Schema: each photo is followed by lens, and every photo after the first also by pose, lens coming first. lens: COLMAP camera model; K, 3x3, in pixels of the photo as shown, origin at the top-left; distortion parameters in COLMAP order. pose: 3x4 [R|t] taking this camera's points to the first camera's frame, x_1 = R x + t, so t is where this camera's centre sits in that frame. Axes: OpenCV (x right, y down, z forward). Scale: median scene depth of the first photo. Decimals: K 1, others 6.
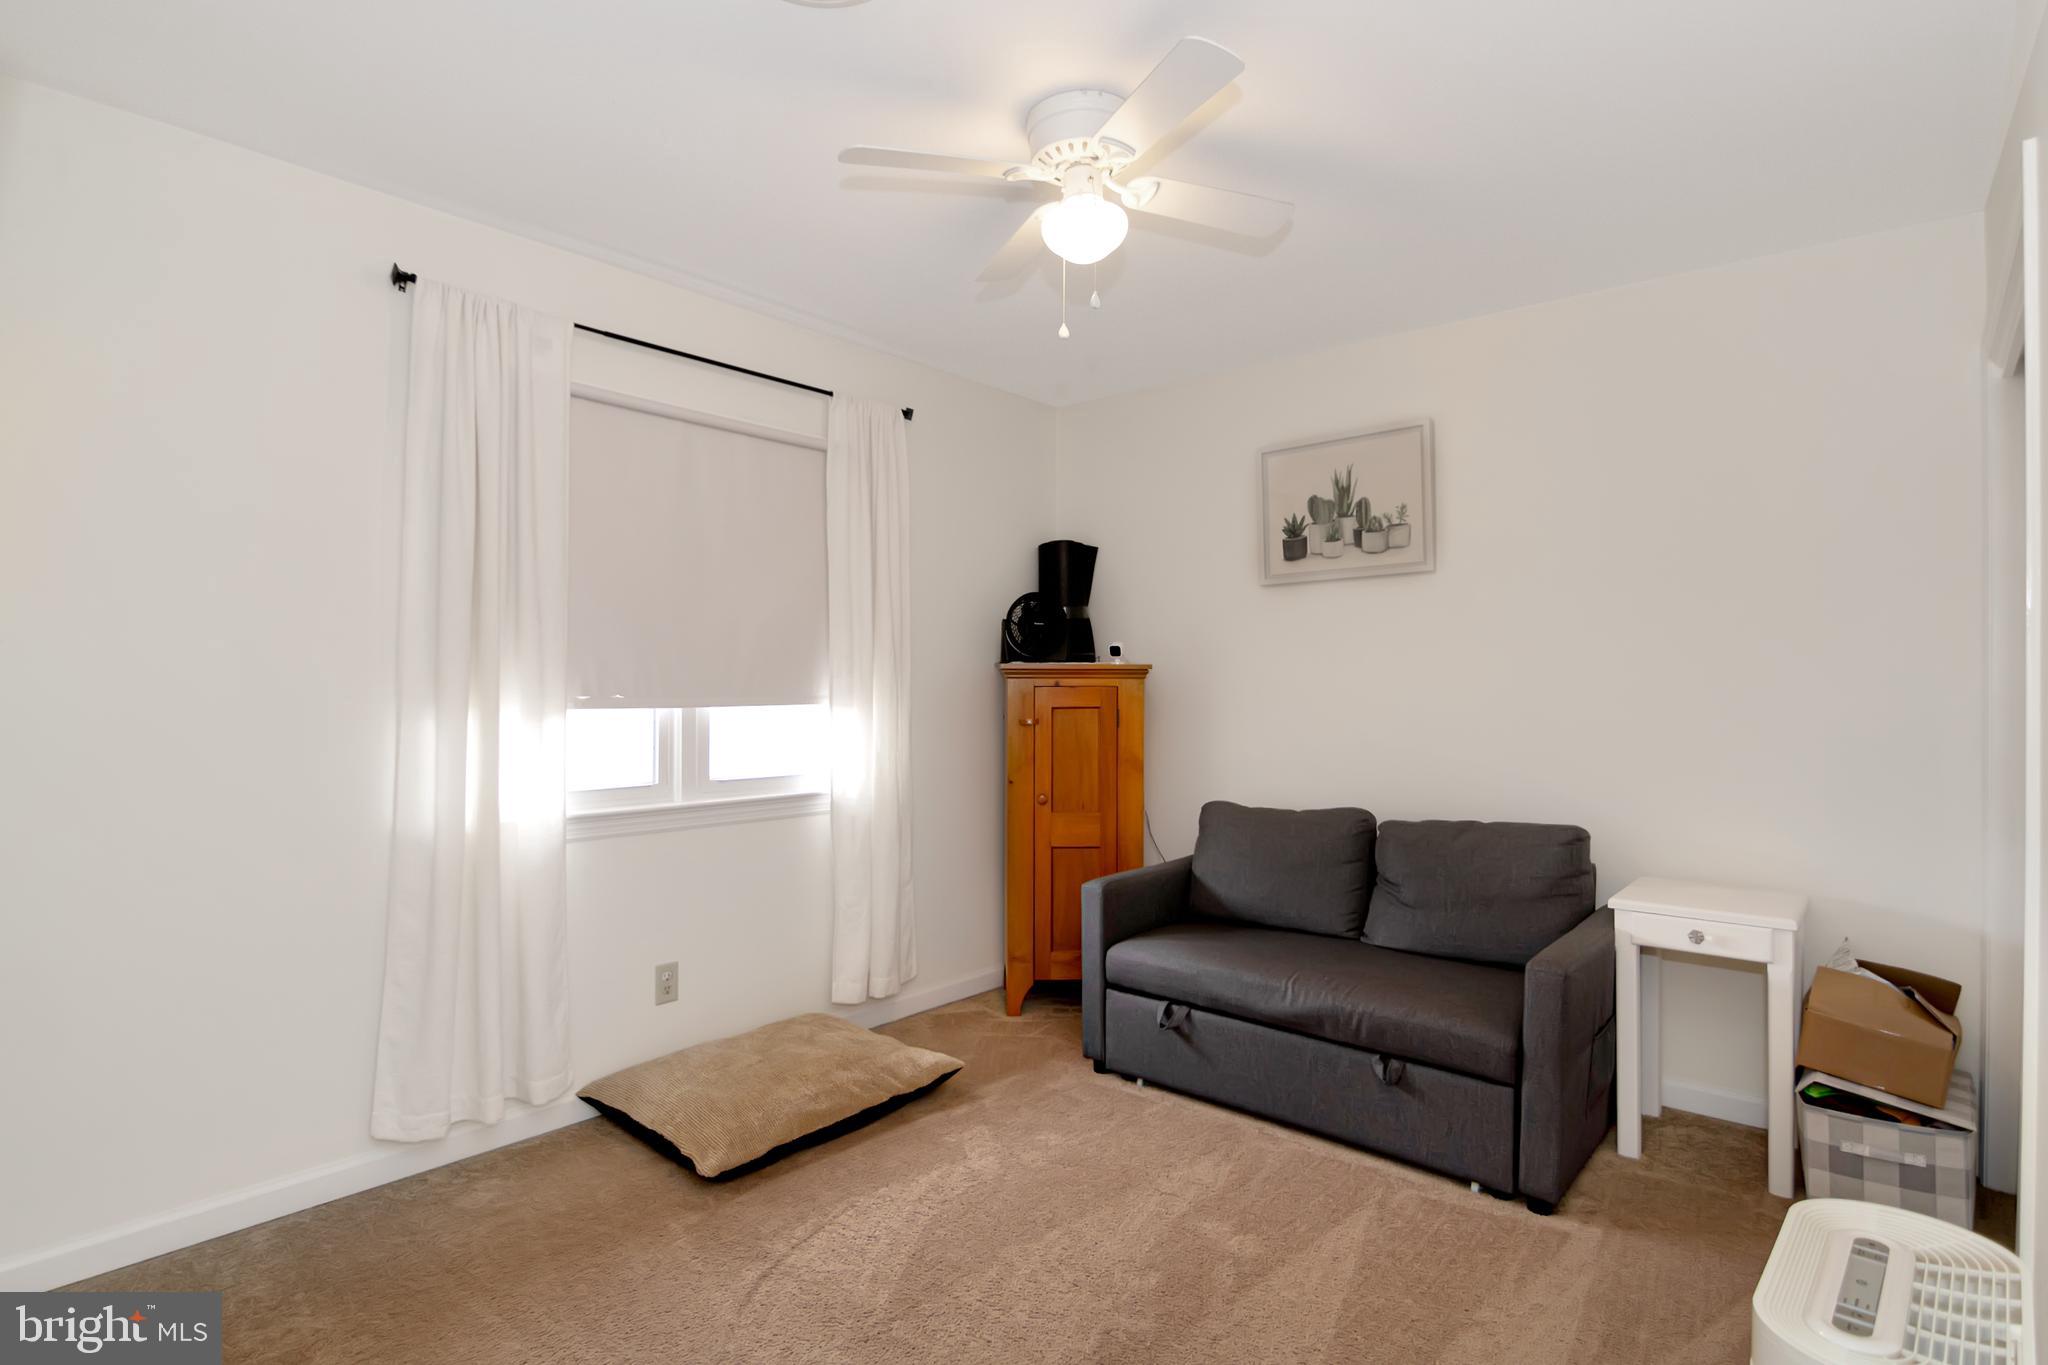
lens RADIAL K [[1057.1, 0, 1021.6], [0, 1057.1, 674.3], [0, 0, 1]] dist [-0.010005, -0.004507]
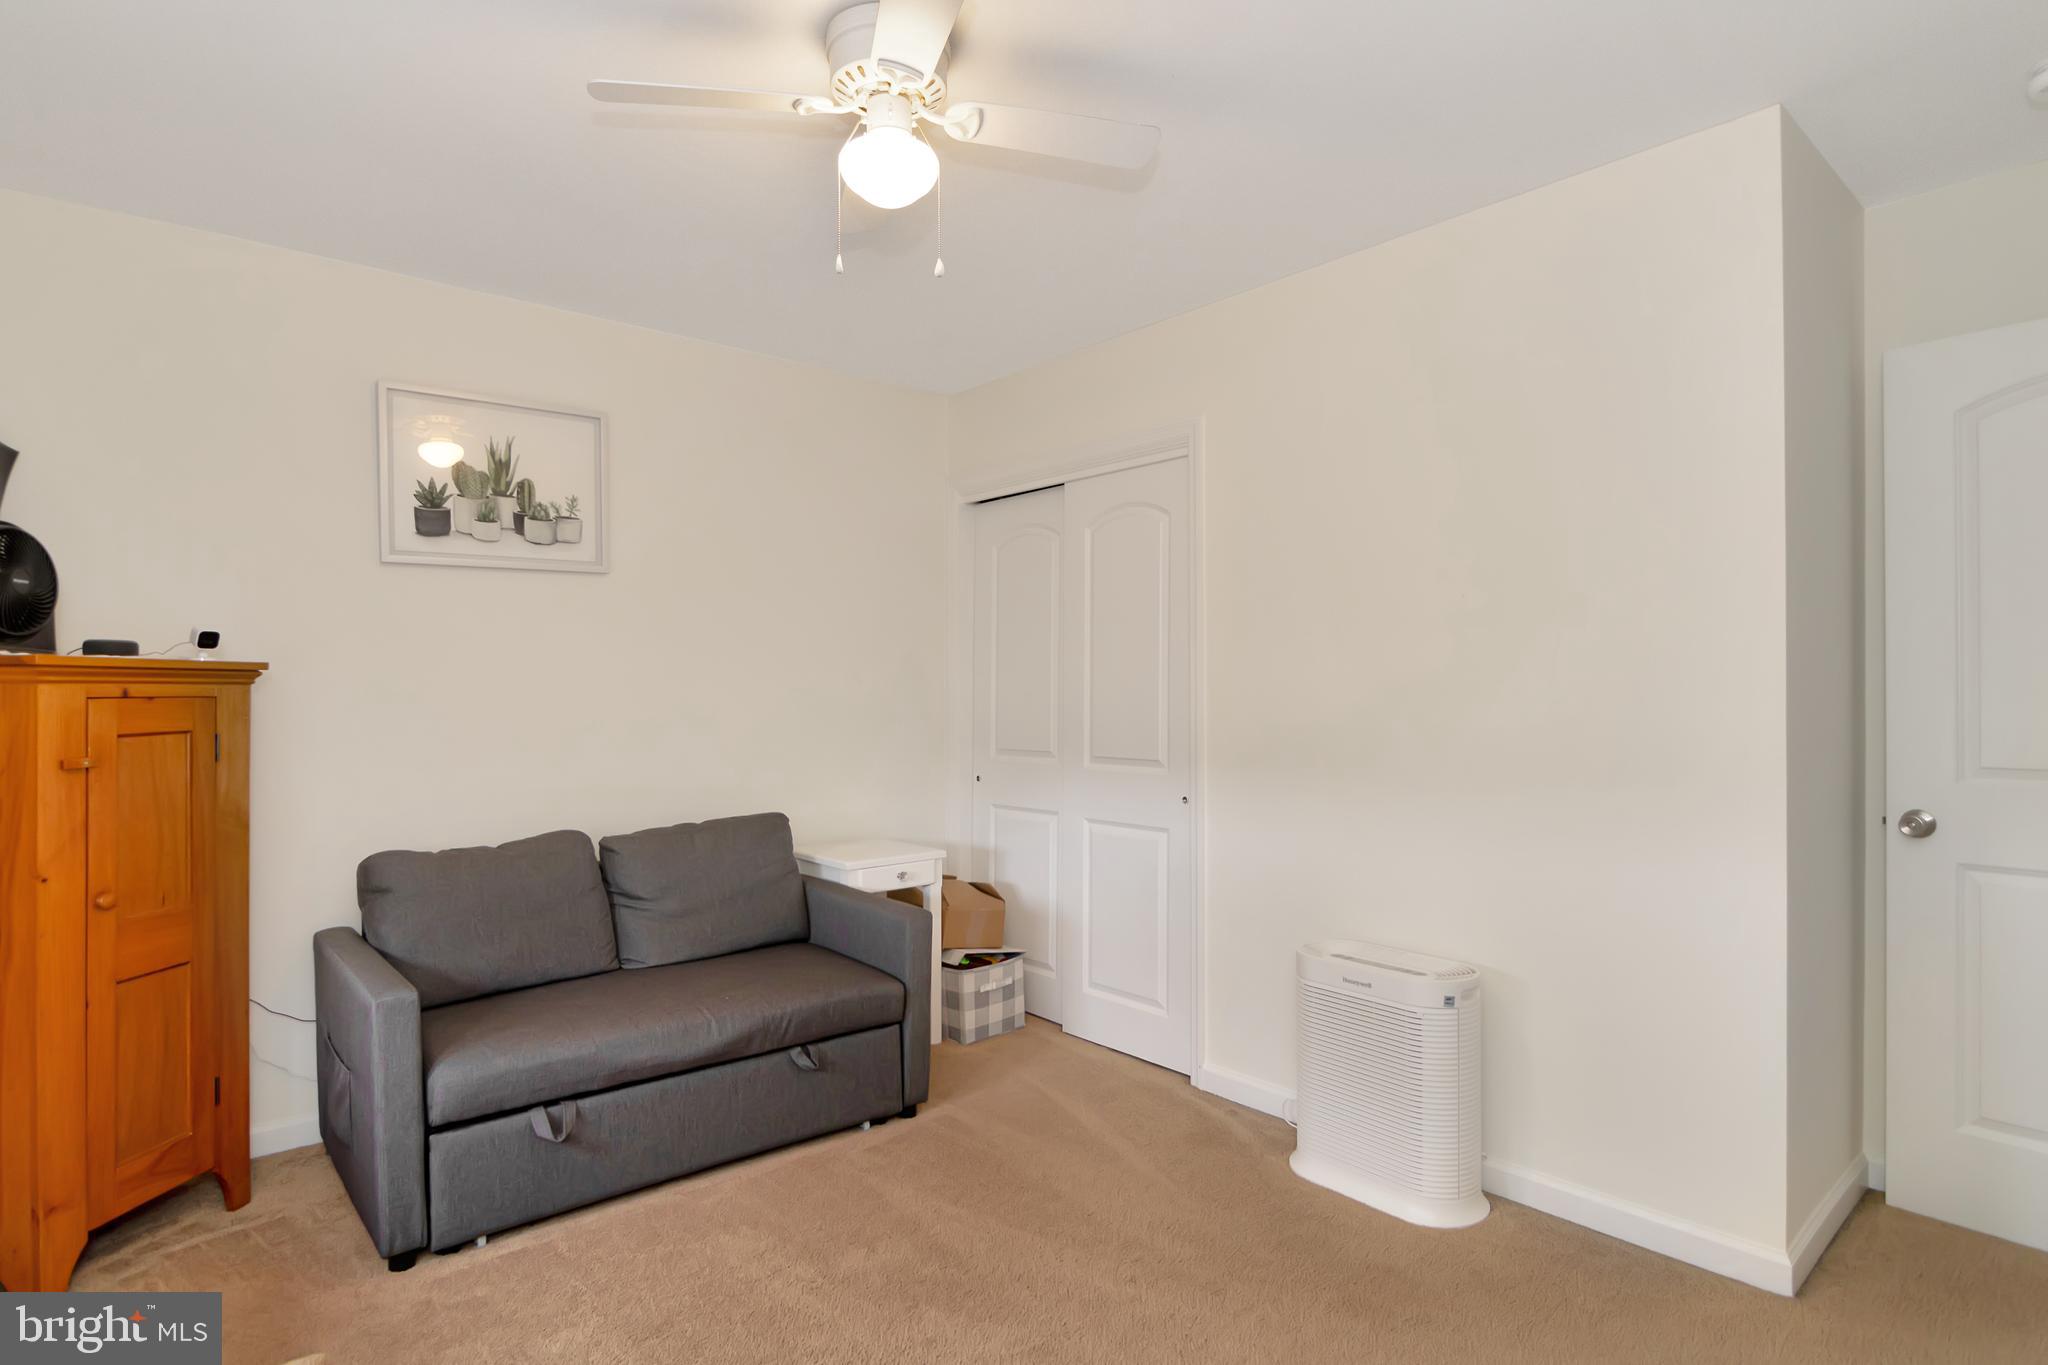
lens RADIAL K [[1057.1, 0, 1020.2], [0, 1057.1, 687.7], [0, 0, 1]] dist [-0.010005, -0.004507]
pose [[0.137602, 0.001949, 0.990486, -0.493315], [-0.003021, 0.999994, -0.001548, 0.006099], [-0.990483, -0.002780, 0.137607, 0.481377]]
